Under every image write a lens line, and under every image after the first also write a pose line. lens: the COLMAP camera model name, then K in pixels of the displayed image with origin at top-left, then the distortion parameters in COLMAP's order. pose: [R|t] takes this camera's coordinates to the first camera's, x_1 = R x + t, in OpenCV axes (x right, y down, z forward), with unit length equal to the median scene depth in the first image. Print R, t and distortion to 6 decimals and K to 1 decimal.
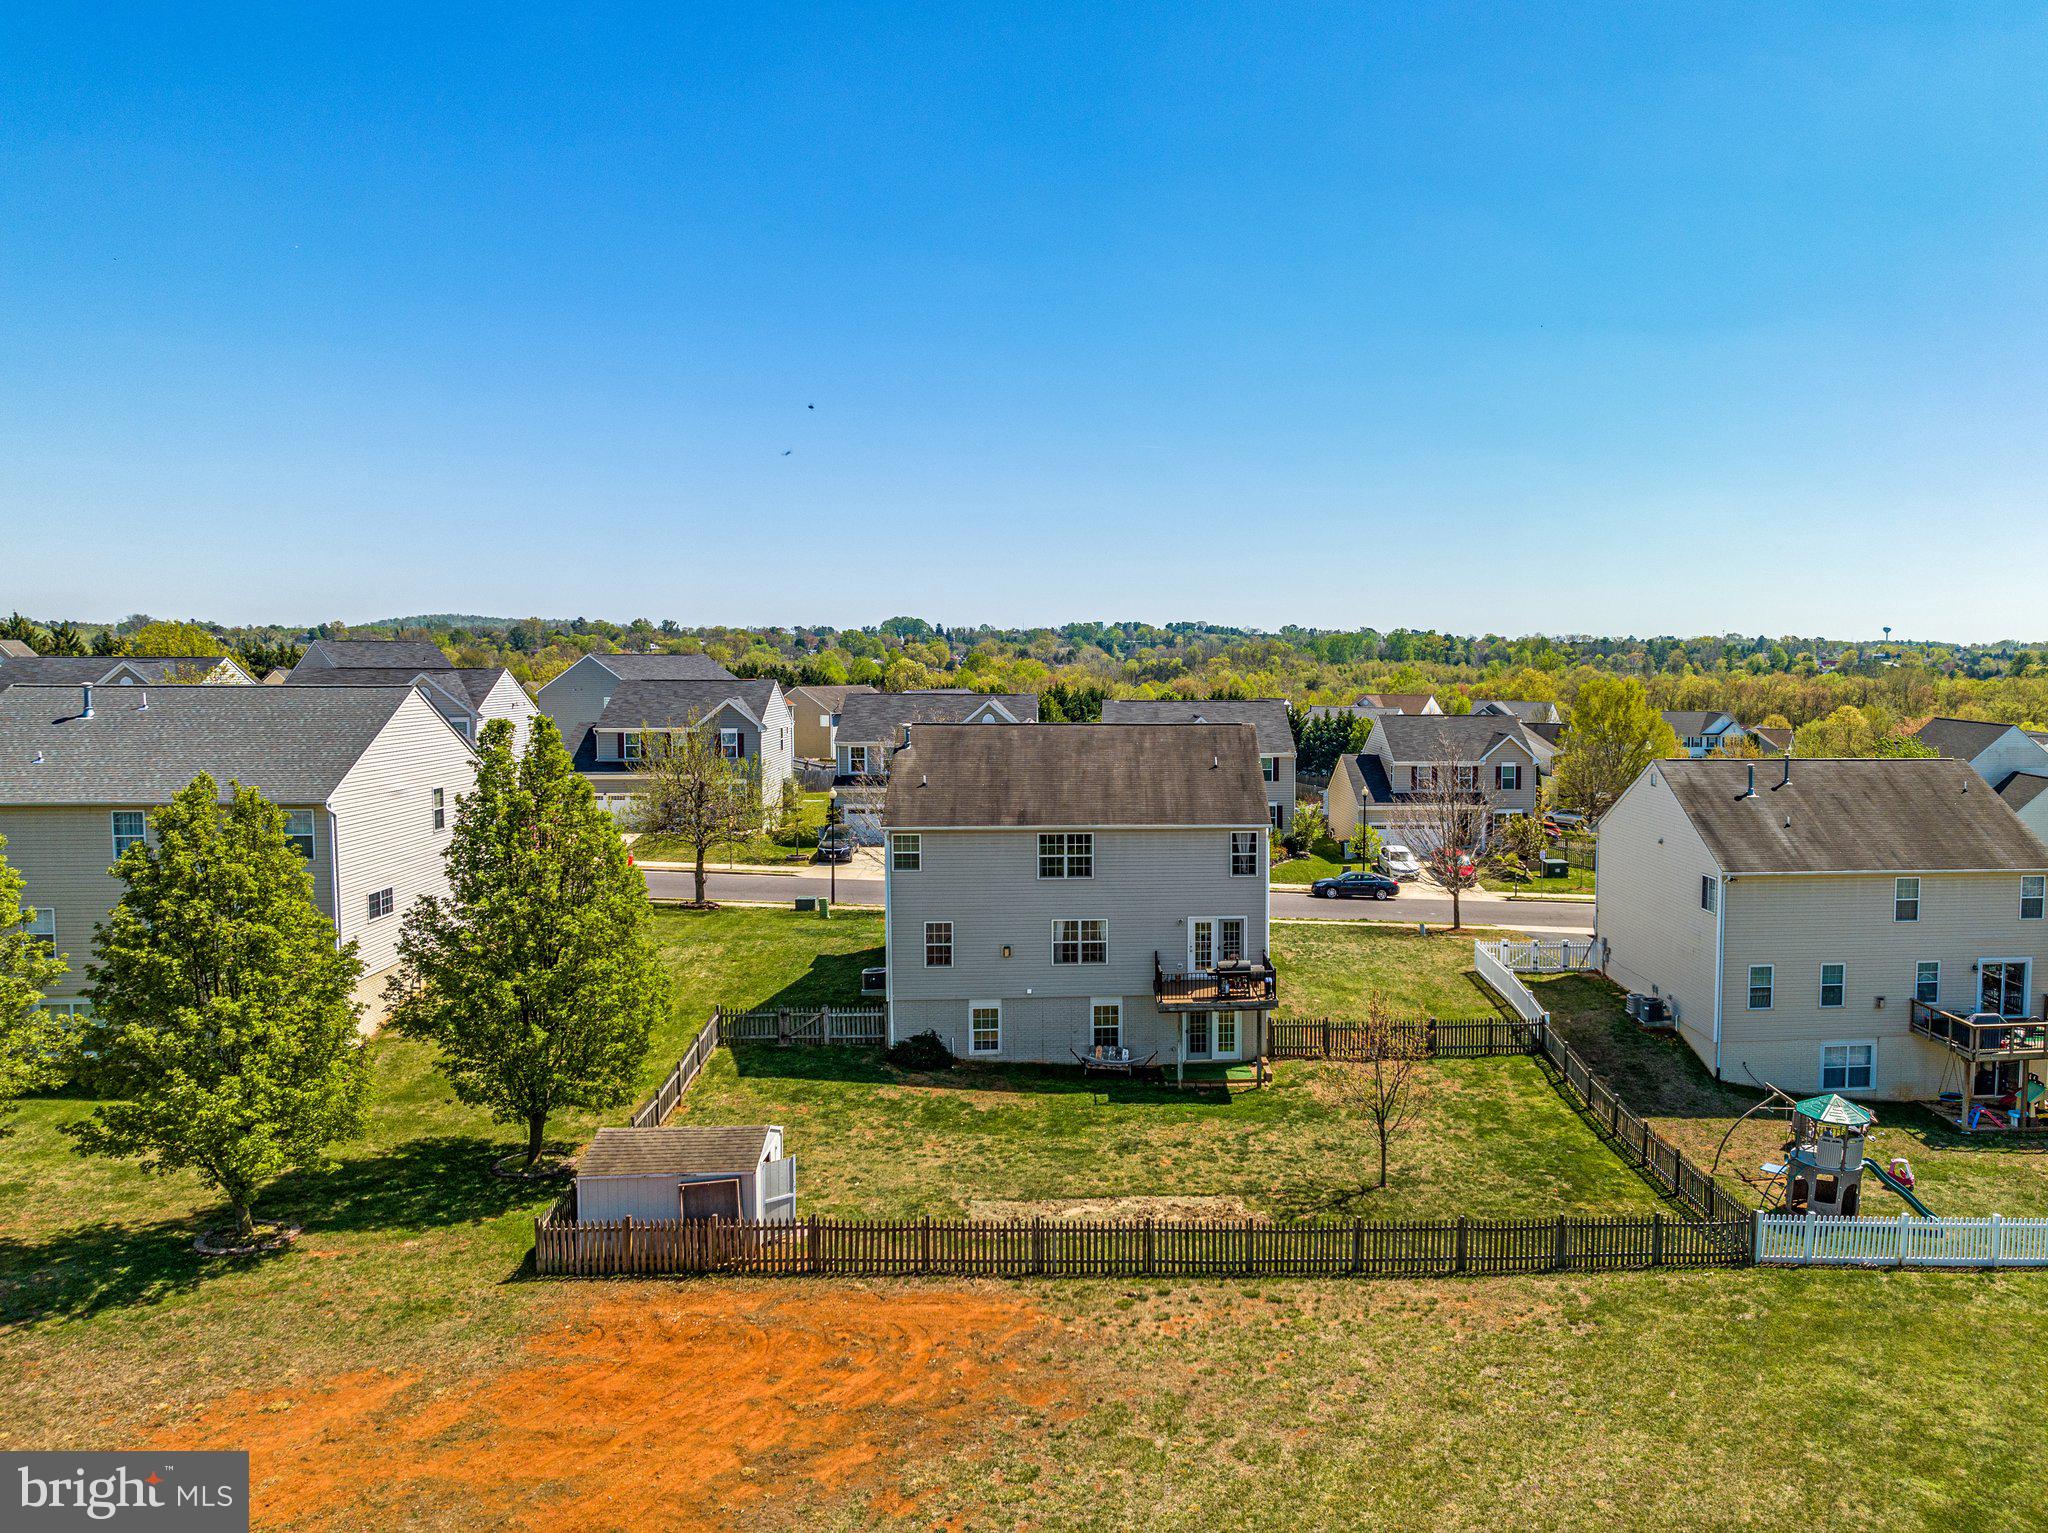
lens RADIAL K [[1549.7, 0, 1029.3], [0, 1549.7, 761.6], [0, 0, 1]] dist [-0.032773, -0.003630]
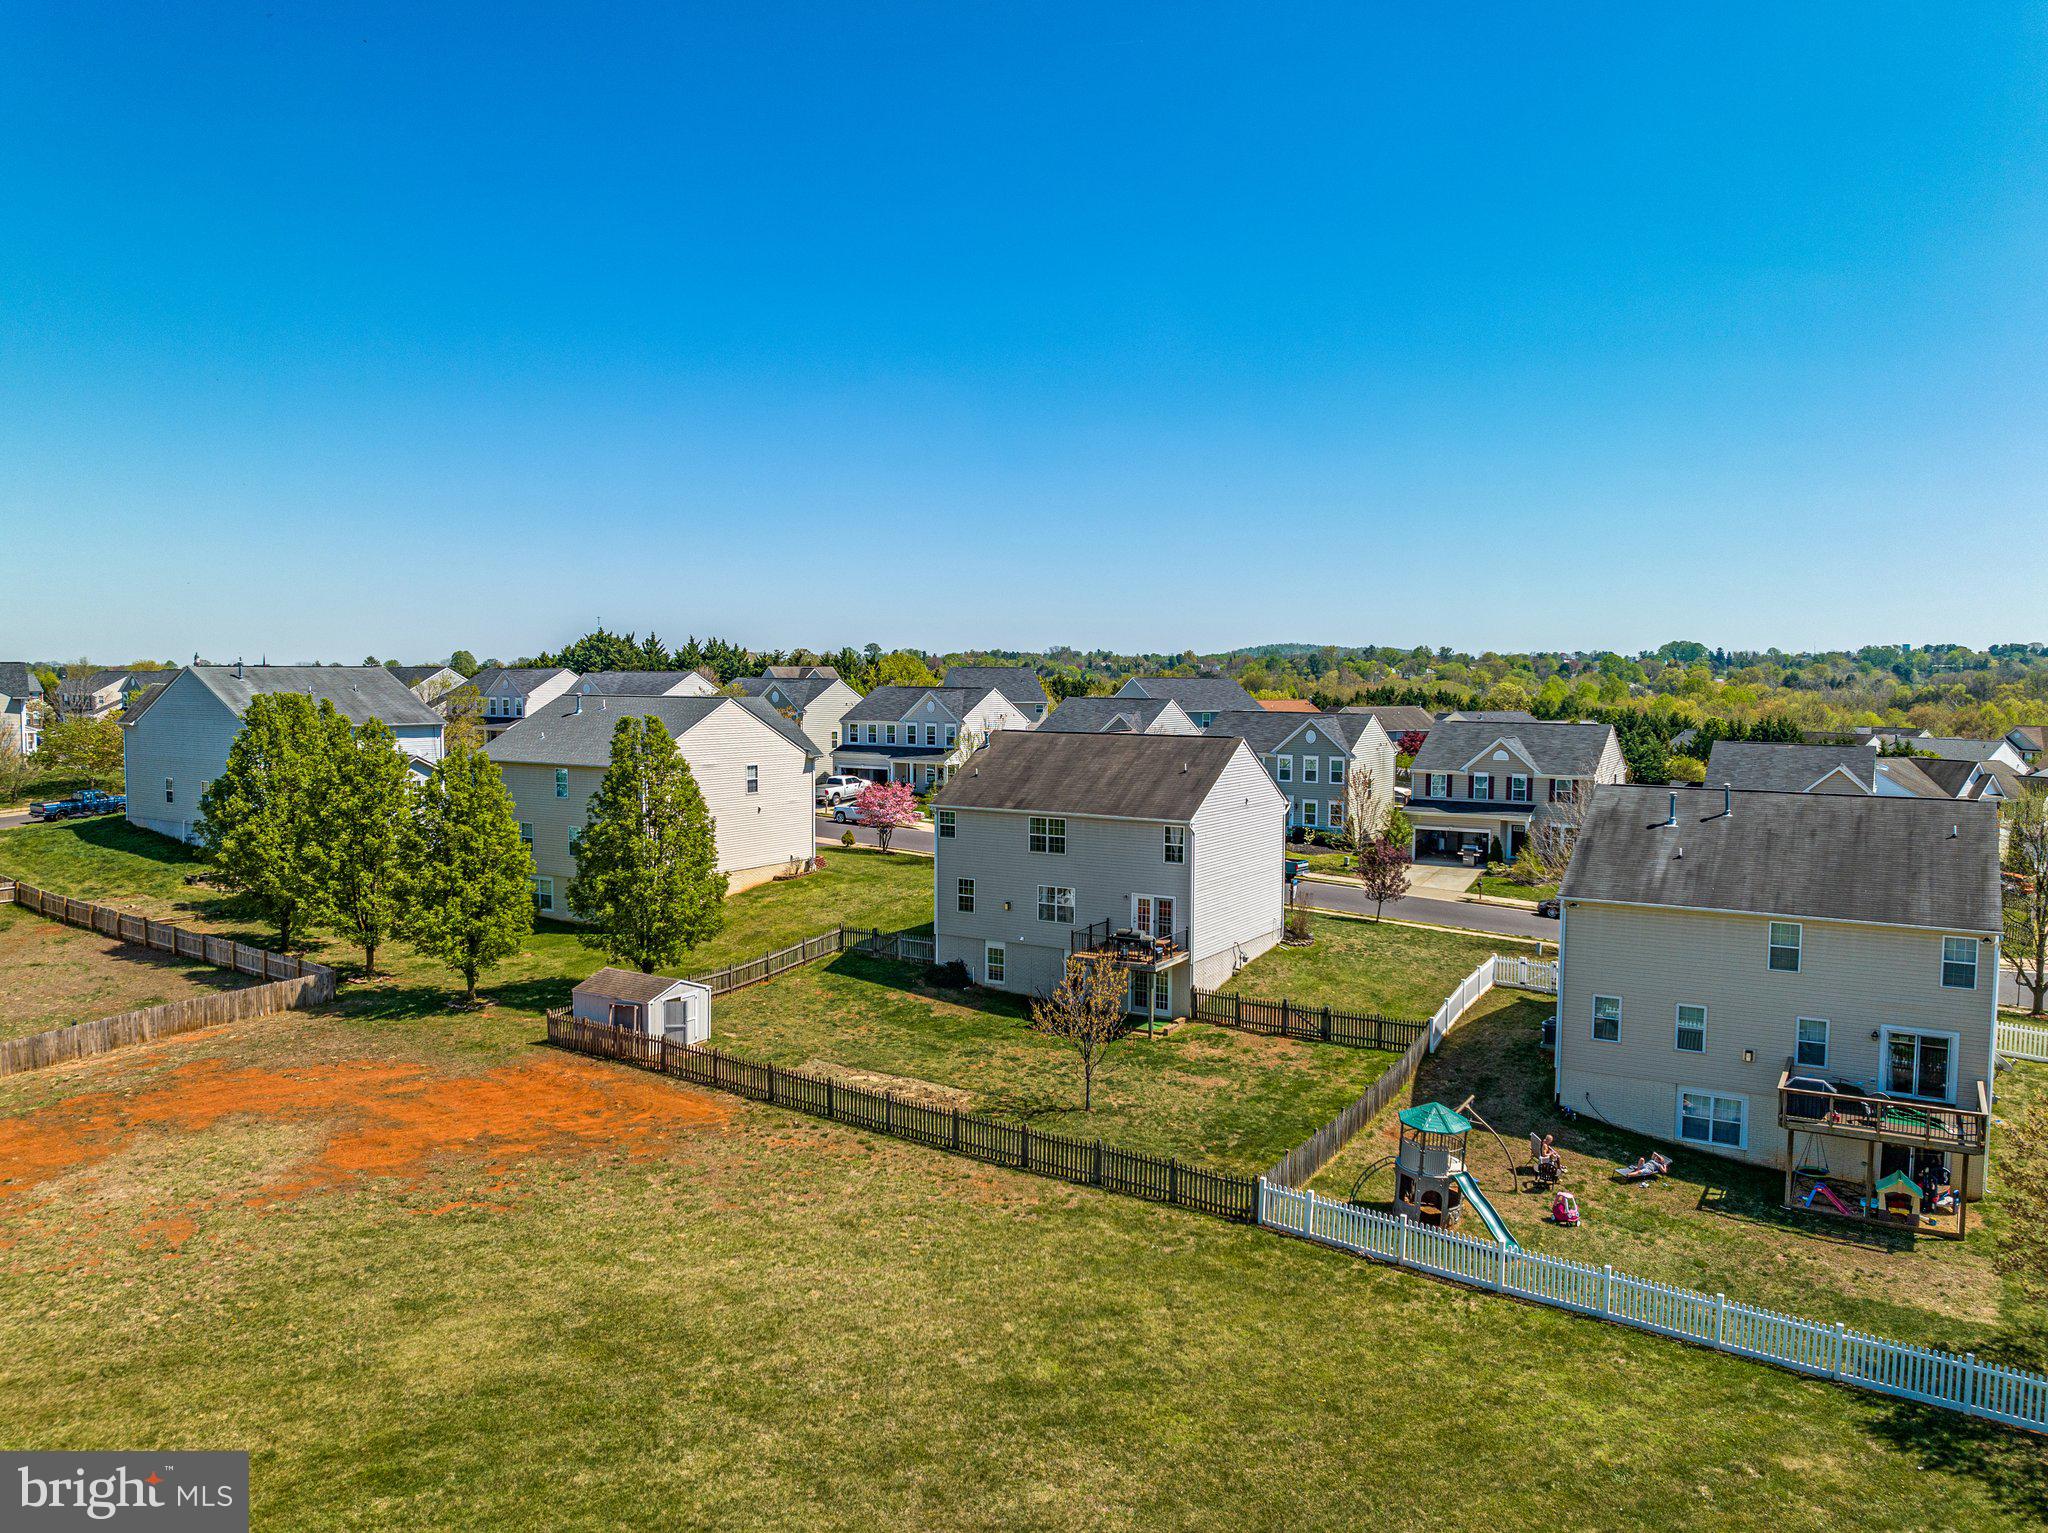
lens RADIAL K [[1467.9, 0, 1027.2], [0, 1467.9, 774.0], [0, 0, 1]] dist [-0.031251, -0.000357]
pose [[0.781426, 0.041015, -0.622649, 0.803617], [-0.043716, 0.998984, 0.010941, -0.002188], [0.622465, 0.018670, 0.782425, 0.049061]]
